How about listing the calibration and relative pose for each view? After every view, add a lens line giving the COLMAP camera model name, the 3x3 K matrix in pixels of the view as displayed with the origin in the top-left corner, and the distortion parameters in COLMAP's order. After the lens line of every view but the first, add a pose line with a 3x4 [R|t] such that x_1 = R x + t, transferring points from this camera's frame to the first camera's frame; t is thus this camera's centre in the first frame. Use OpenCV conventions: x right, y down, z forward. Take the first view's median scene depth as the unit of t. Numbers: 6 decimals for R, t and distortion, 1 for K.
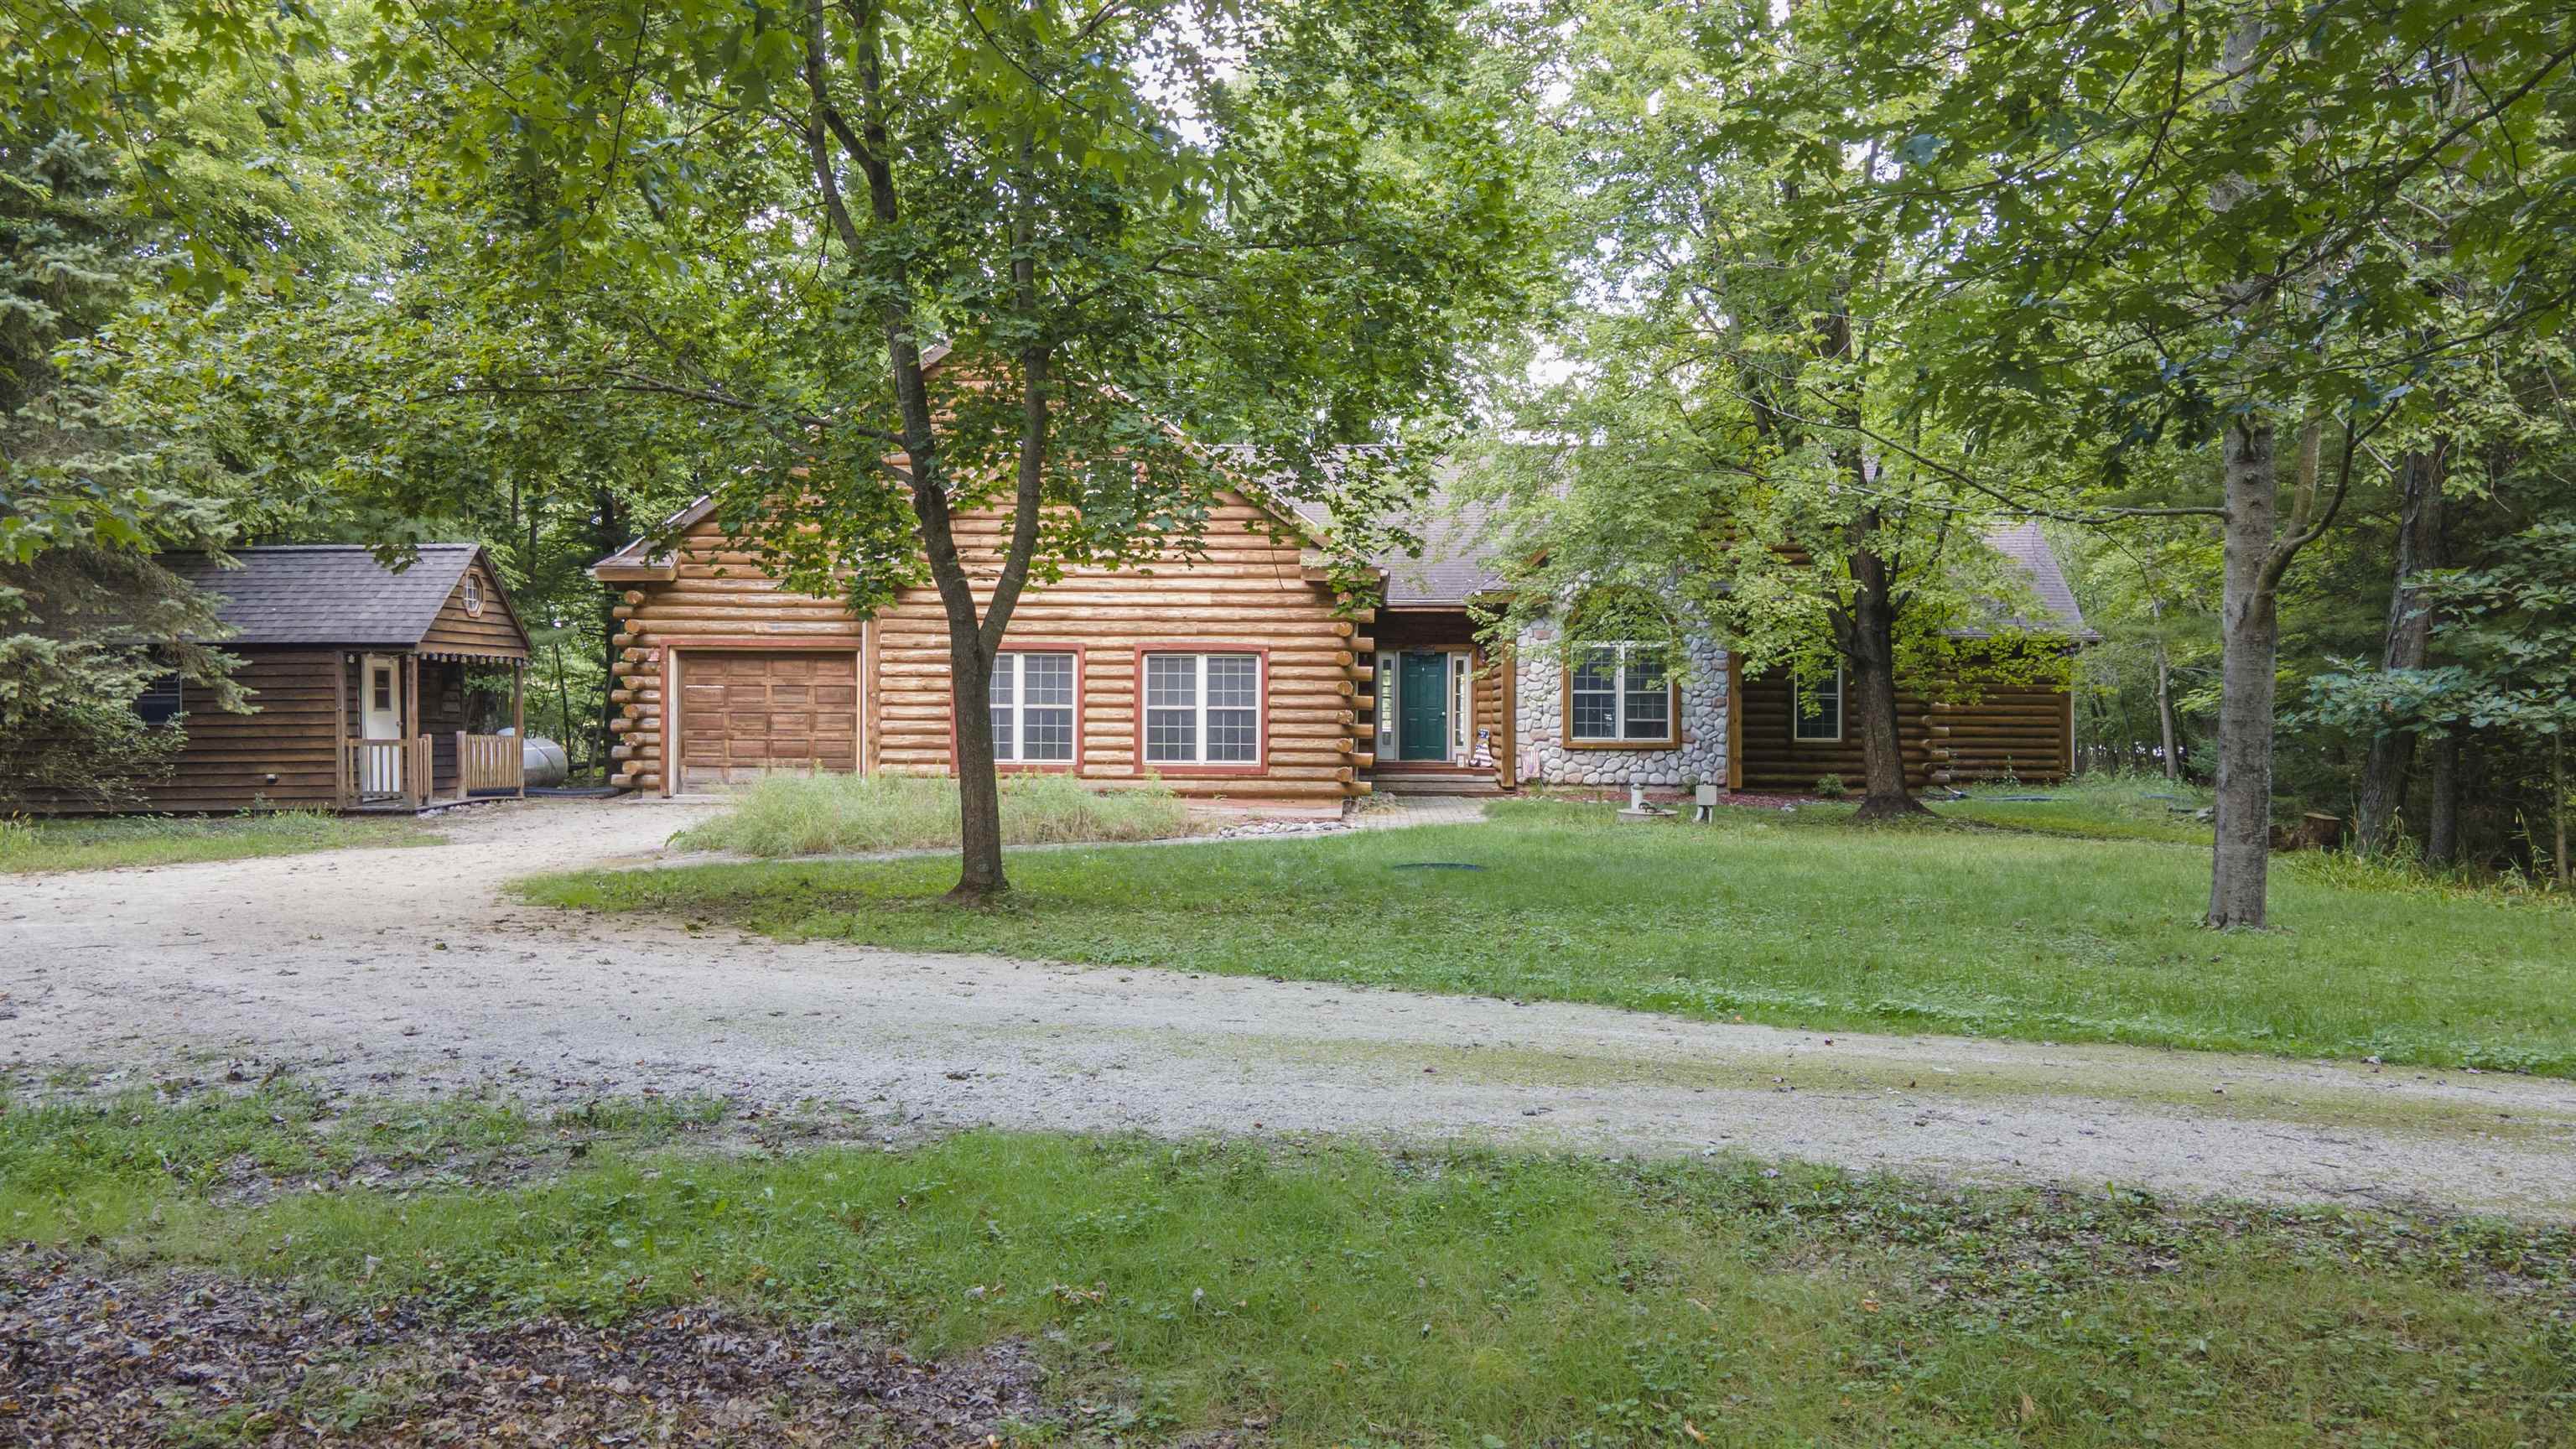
lens RADIAL K [[1825.8, 0, 1288.0], [0, 1825.8, 724.5], [0, 0, 1]] dist [0.006000, 0.001196]
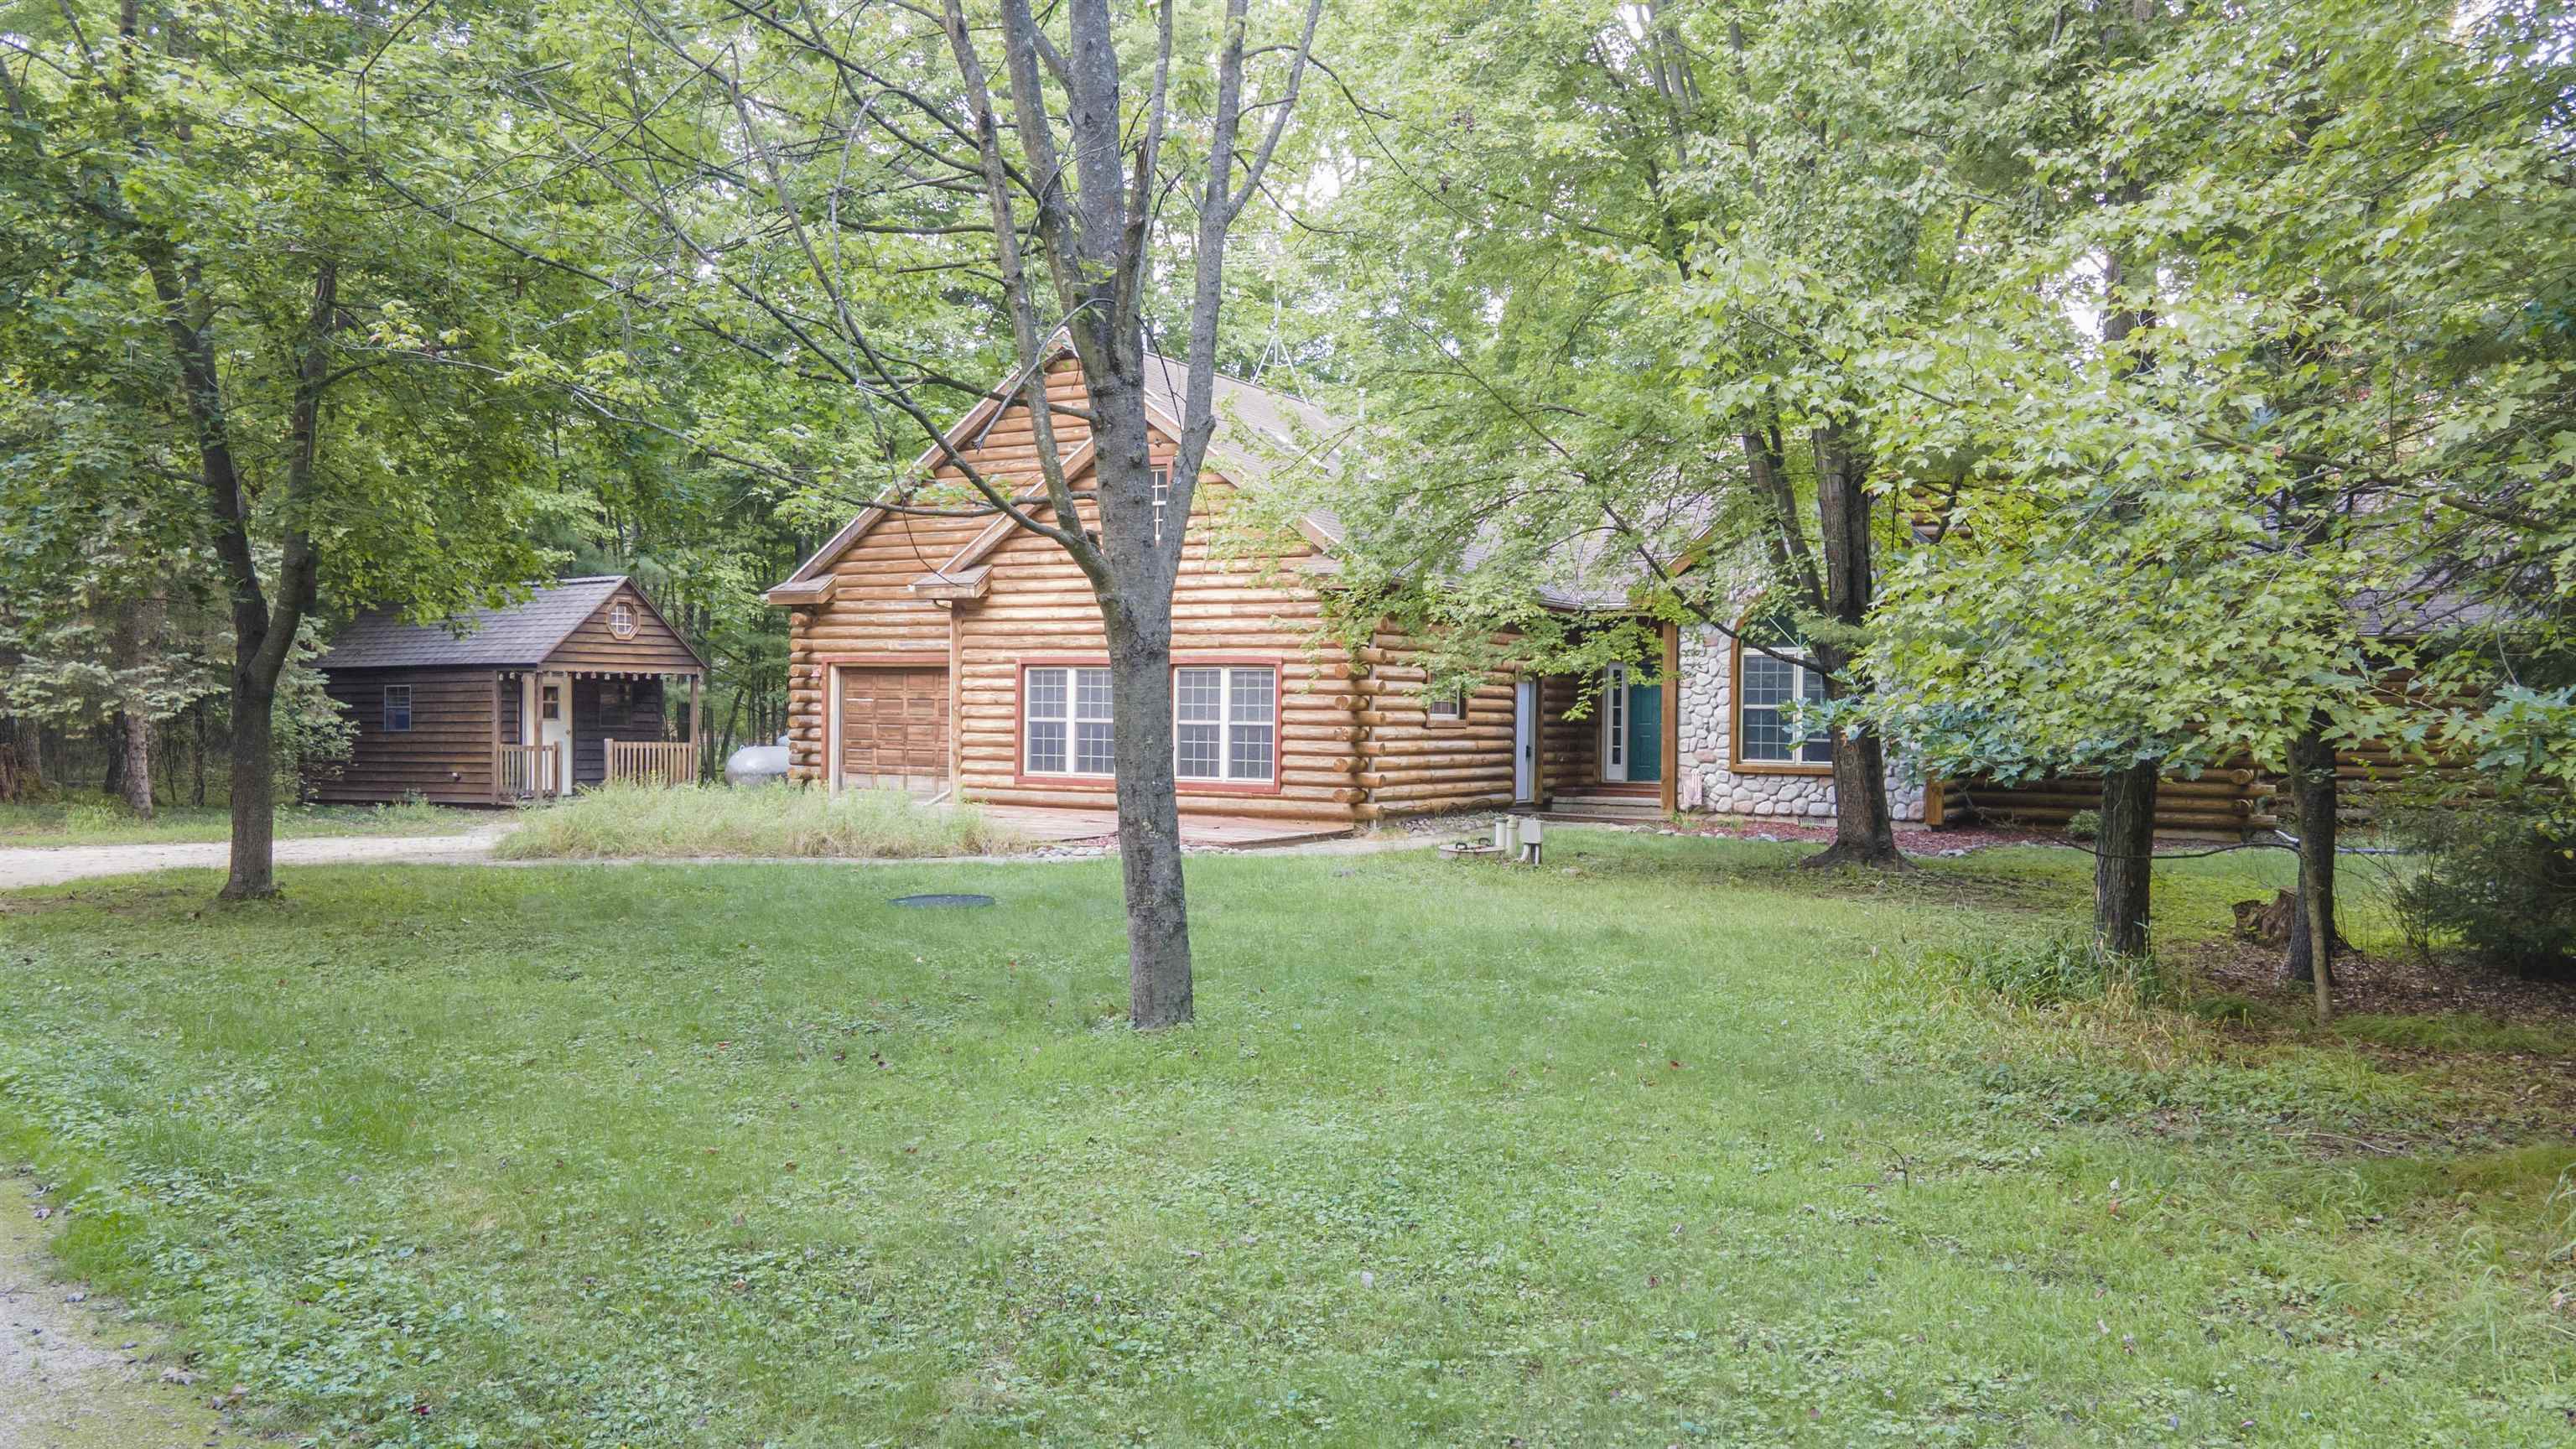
lens RADIAL K [[1825.8, 0, 1288.0], [0, 1825.8, 724.5], [0, 0, 1]] dist [0.006000, 0.001196]
pose [[0.890127, 0.008027, -0.455643, 0.419330], [-0.009629, 0.999953, -0.001196, -0.007442], [0.455611, 0.005452, 0.890162, 0.155216]]
